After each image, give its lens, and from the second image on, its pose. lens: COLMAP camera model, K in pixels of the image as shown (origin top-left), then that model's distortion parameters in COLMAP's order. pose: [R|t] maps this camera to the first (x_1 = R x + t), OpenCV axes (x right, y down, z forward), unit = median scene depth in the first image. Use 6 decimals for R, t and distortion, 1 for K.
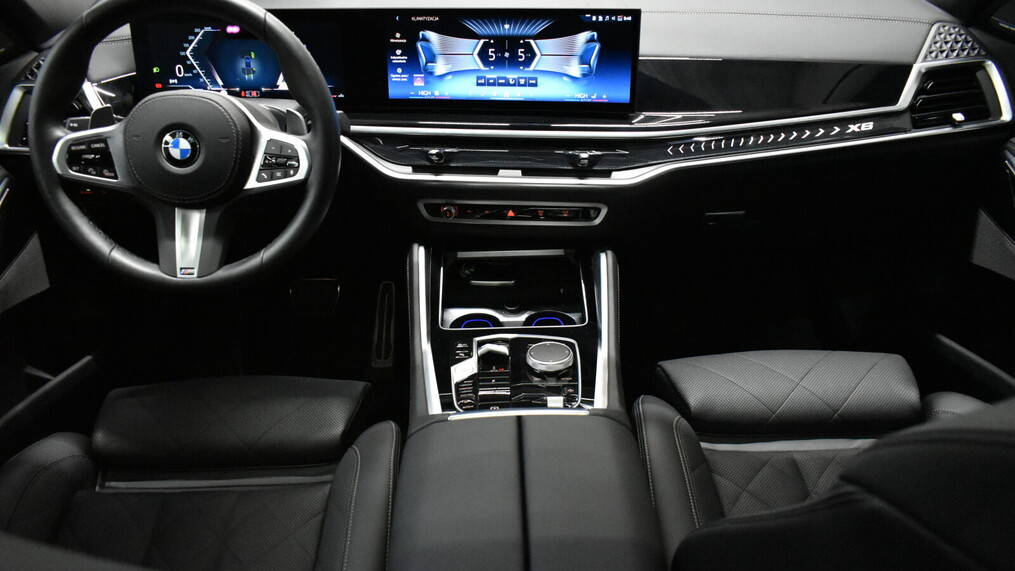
lens RADIAL K [[752.5, 0, 499.6], [0, 752.5, 281.1], [0, 0, 1]] dist [-0.023090, 0.004510]
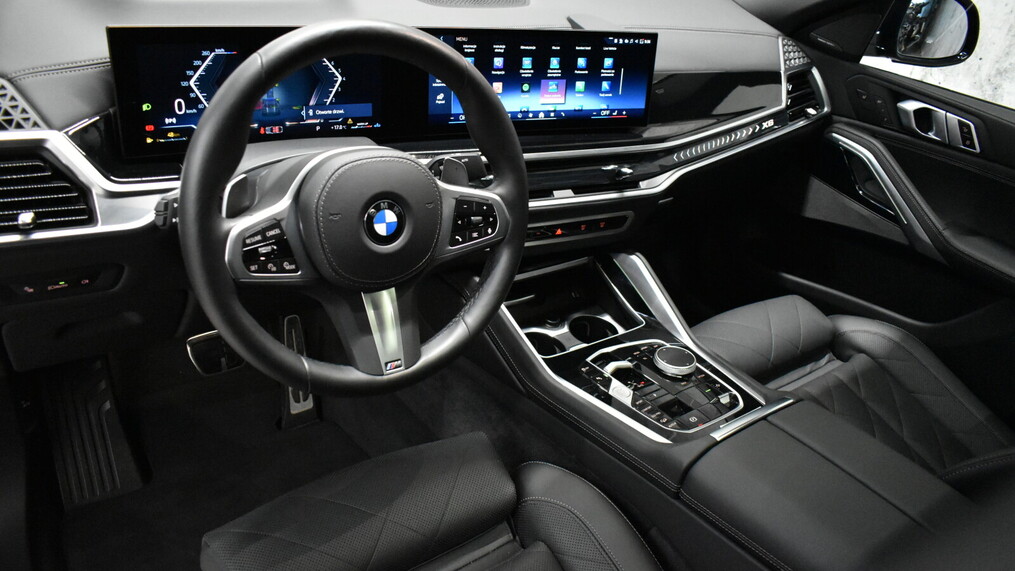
lens RADIAL K [[752.5, 0, 510.8], [0, 752.5, 281.4], [0, 0, 1]] dist [-0.023090, 0.004510]
pose [[0.815725, -0.180579, 0.549531, -0.652915], [0.143706, 0.983503, 0.109866, -0.154453], [-0.560304, -0.010650, 0.828218, 0.200593]]
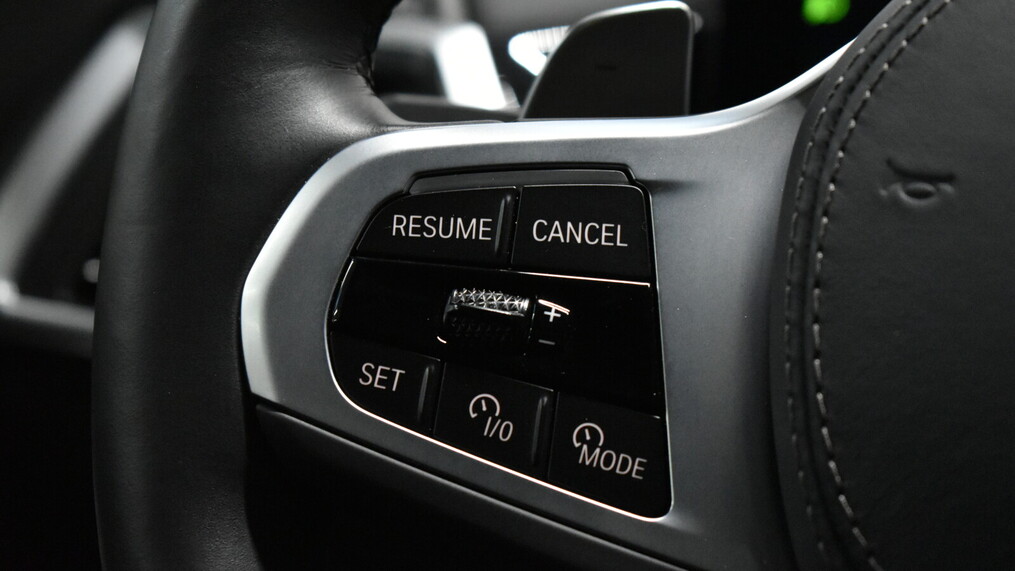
lens RADIAL K [[2299.7, 0, 507.3], [0, 2299.7, 287.0], [0, 0, 1]] dist [0.047503, 0.000000]
pose [[0.920681, 0.104800, -0.375984, -0.339283], [-0.221100, 0.933858, -0.281113, -0.050074], [0.321655, 0.341945, 0.882956, 0.552568]]
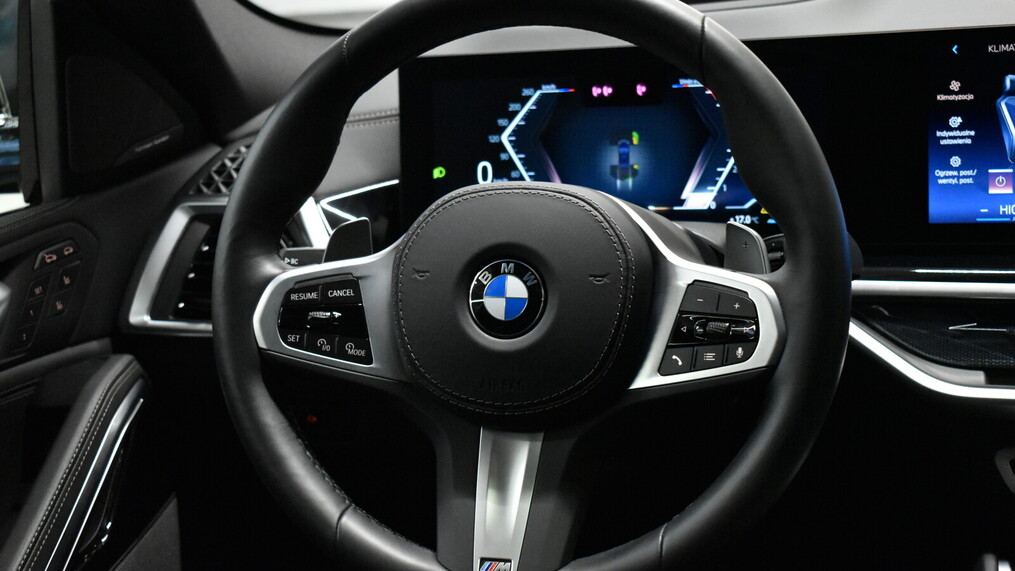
lens RADIAL K [[1670.7, 0, 507.9], [0, 1670.7, 283.2], [0, 0, 1]] dist [-0.037168, 0.000000]
pose [[0.951163, -0.004019, -0.308662, -0.087179], [-0.079129, 0.963330, -0.256387, 0.067981], [0.298374, 0.268290, 0.915966, 0.037152]]
